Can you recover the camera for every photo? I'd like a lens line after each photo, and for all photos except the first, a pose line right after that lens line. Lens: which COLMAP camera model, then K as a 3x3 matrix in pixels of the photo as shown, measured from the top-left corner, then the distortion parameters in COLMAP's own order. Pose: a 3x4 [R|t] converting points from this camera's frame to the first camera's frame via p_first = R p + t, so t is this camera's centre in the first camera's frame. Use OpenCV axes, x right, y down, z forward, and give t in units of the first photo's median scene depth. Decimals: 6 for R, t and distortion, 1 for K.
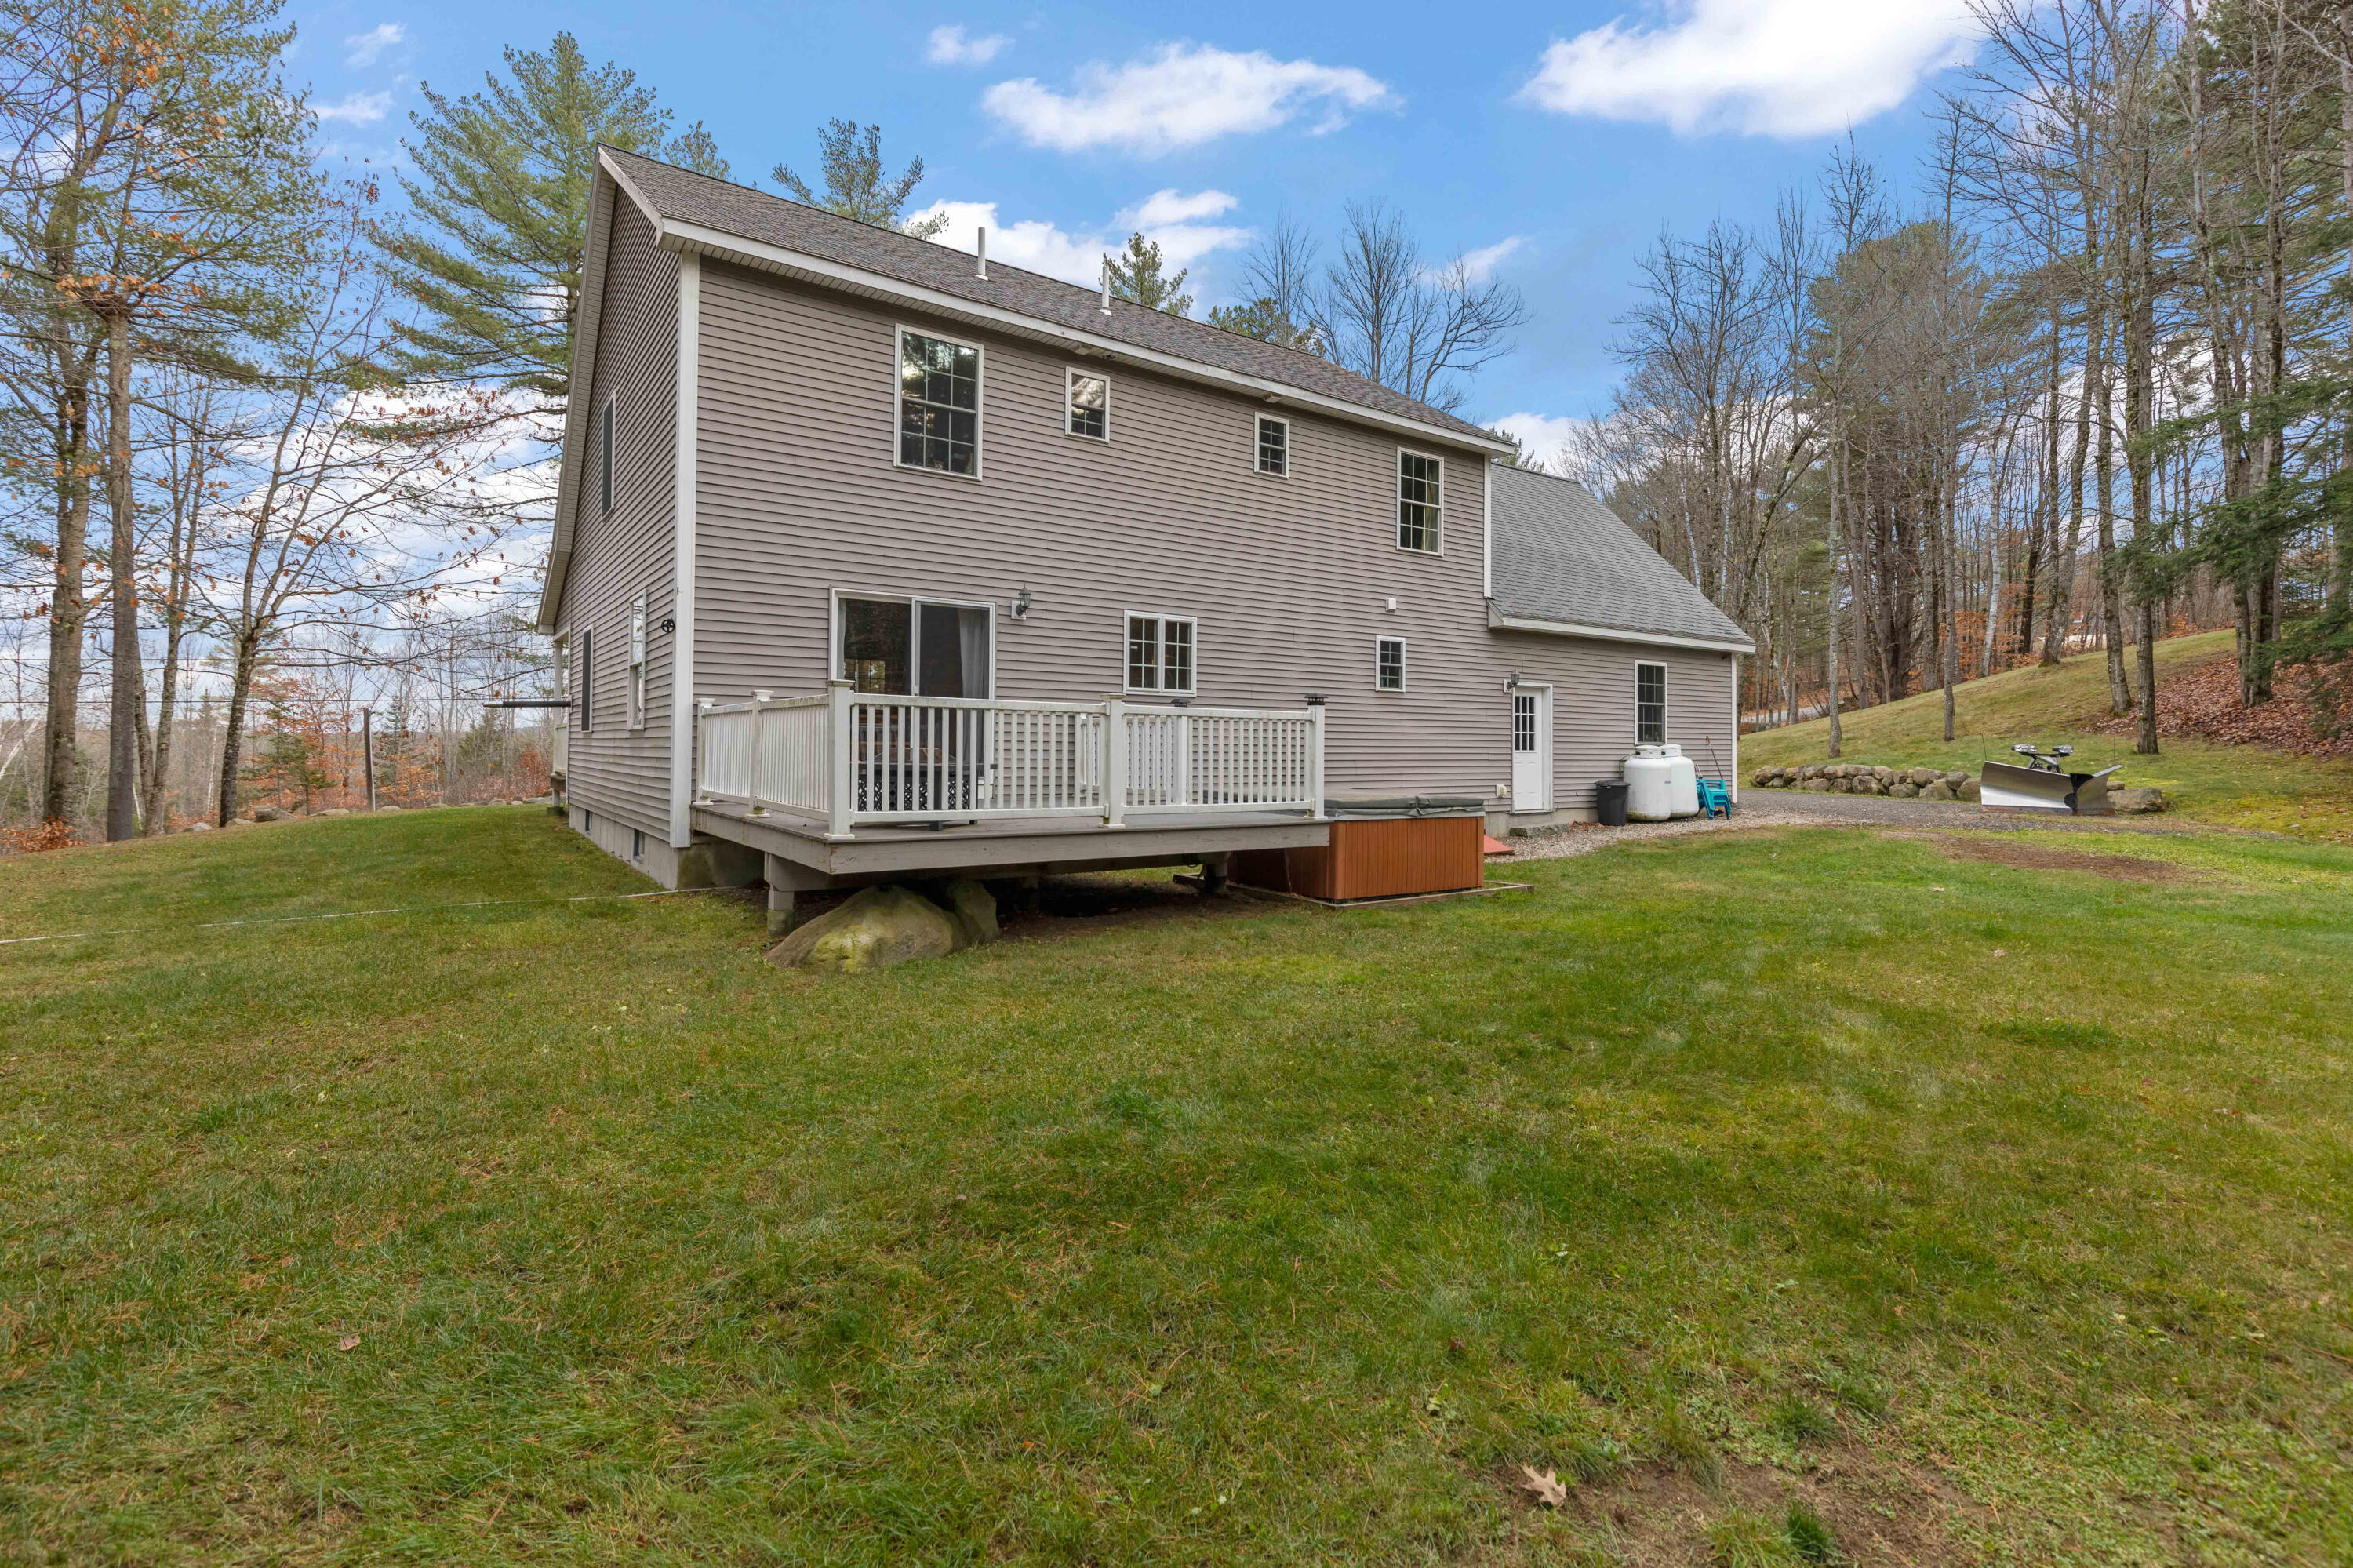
lens RADIAL K [[1067.5, 0, 1176.0], [0, 1067.5, 766.7], [0, 0, 1]] dist [0.000219, -0.000020]
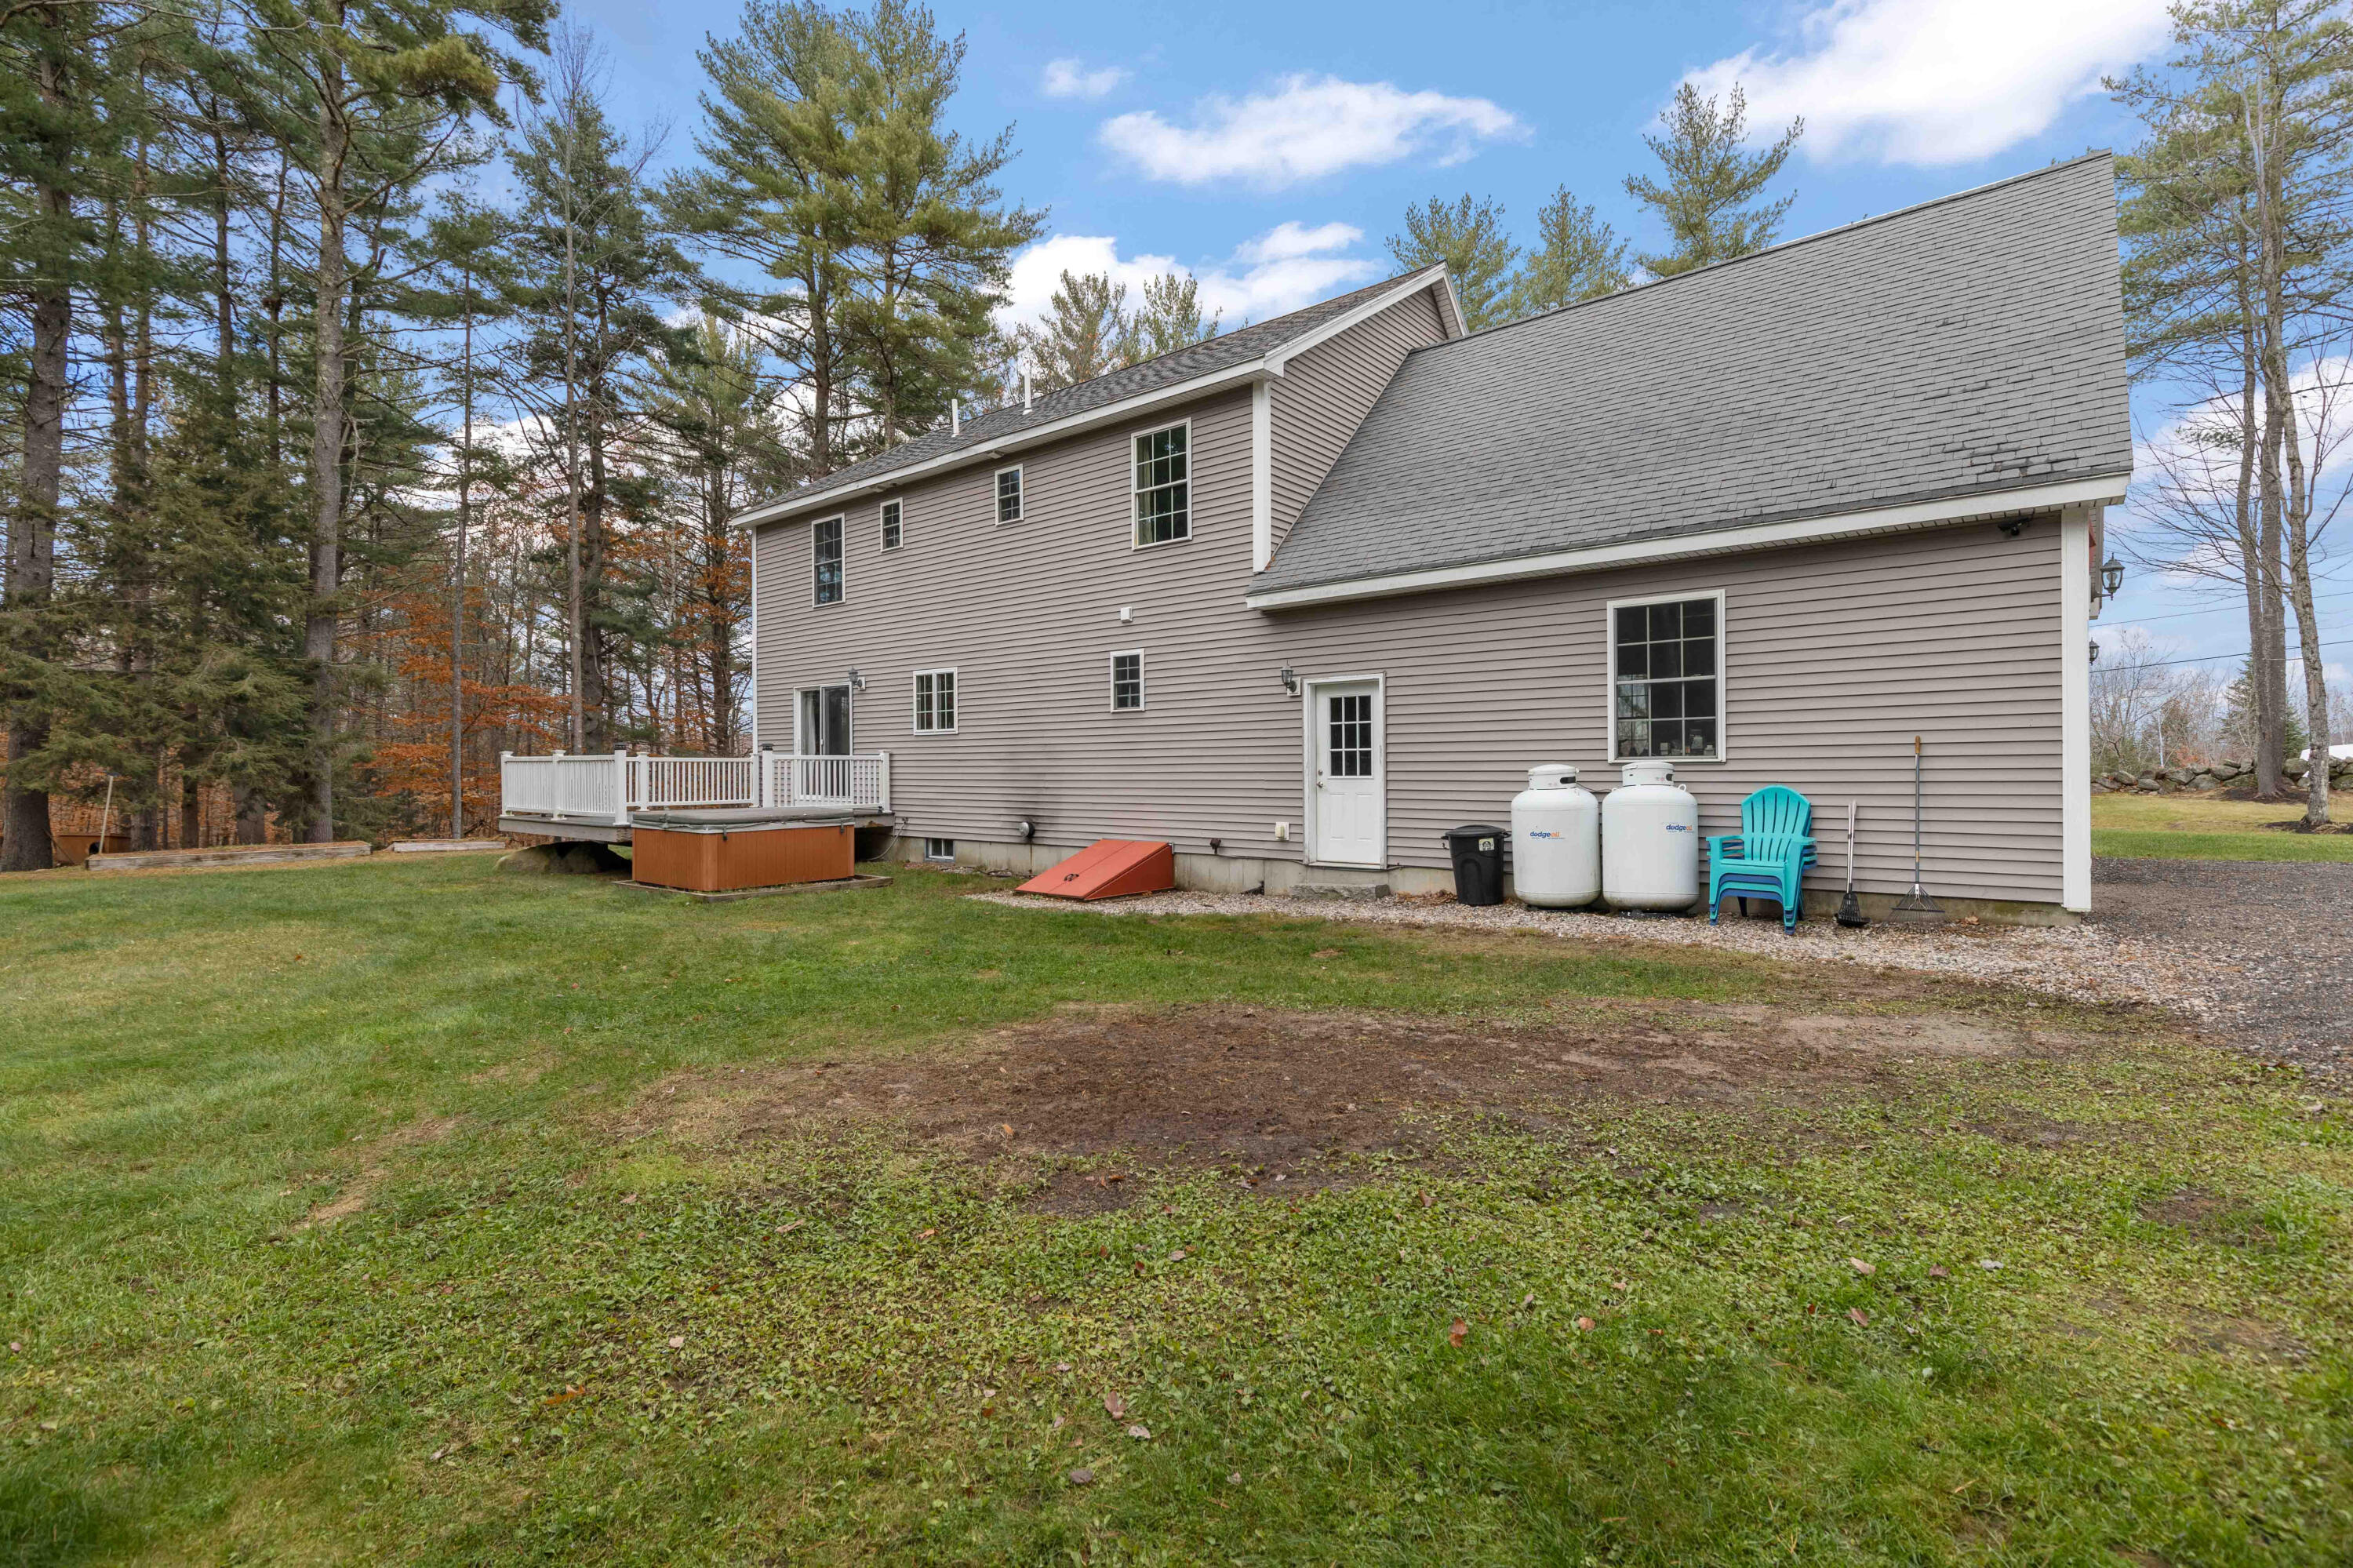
lens RADIAL K [[1067.5, 0, 1176.0], [0, 1067.5, 766.7], [0, 0, 1]] dist [0.000219, -0.000020]
pose [[0.263268, -0.002439, -0.964720, 1.074857], [0.001269, 0.999997, -0.002182, -0.022369], [0.964722, -0.000650, 0.263270, 0.805214]]
